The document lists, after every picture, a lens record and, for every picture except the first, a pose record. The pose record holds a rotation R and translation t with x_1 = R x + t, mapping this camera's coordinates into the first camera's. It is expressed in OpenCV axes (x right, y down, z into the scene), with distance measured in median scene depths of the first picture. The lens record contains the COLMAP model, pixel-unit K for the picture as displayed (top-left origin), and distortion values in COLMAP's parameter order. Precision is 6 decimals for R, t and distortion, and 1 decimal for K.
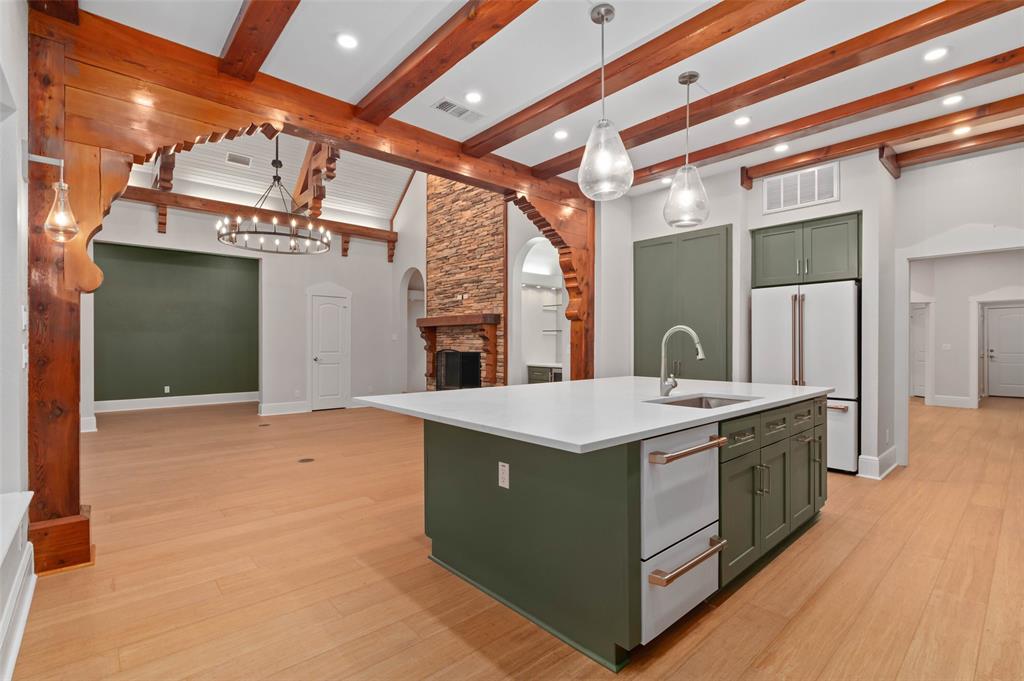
lens RADIAL K [[471.2, 0, 515.0], [0, 471.2, 347.1], [0, 0, 1]] dist [-0.013472, 0.001020]
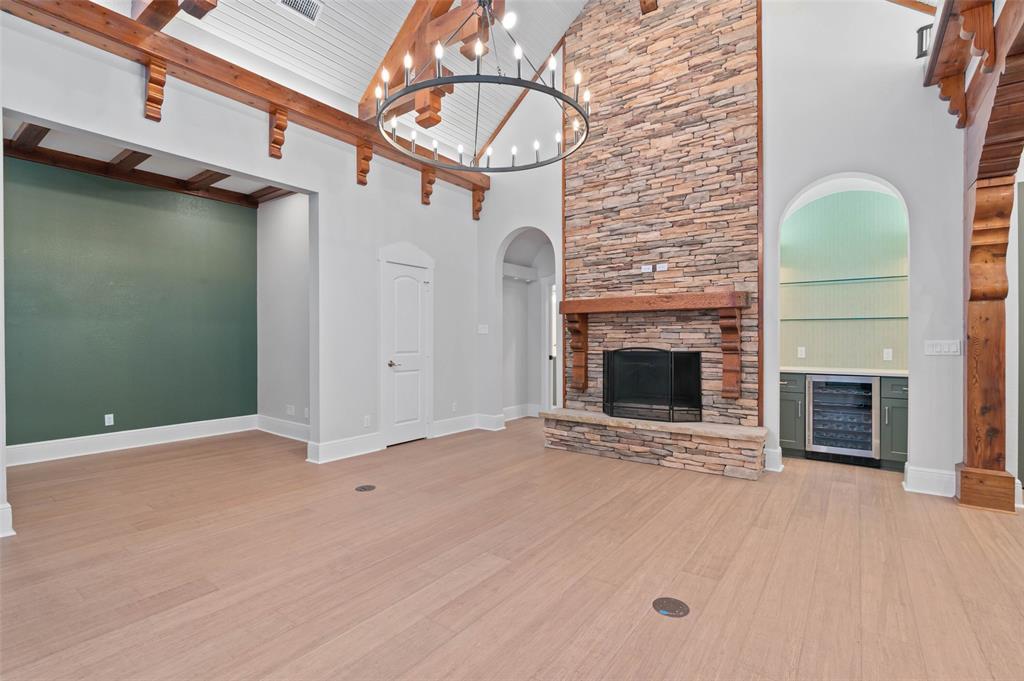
lens RADIAL K [[471.2, 0, 512.2], [0, 471.2, 342.0], [0, 0, 1]] dist [-0.013472, 0.001020]
pose [[0.978254, -0.004294, 0.207368, -0.467386], [0.004013, 0.999990, 0.001777, -0.004705], [-0.207373, -0.000906, 0.978261, 0.417203]]
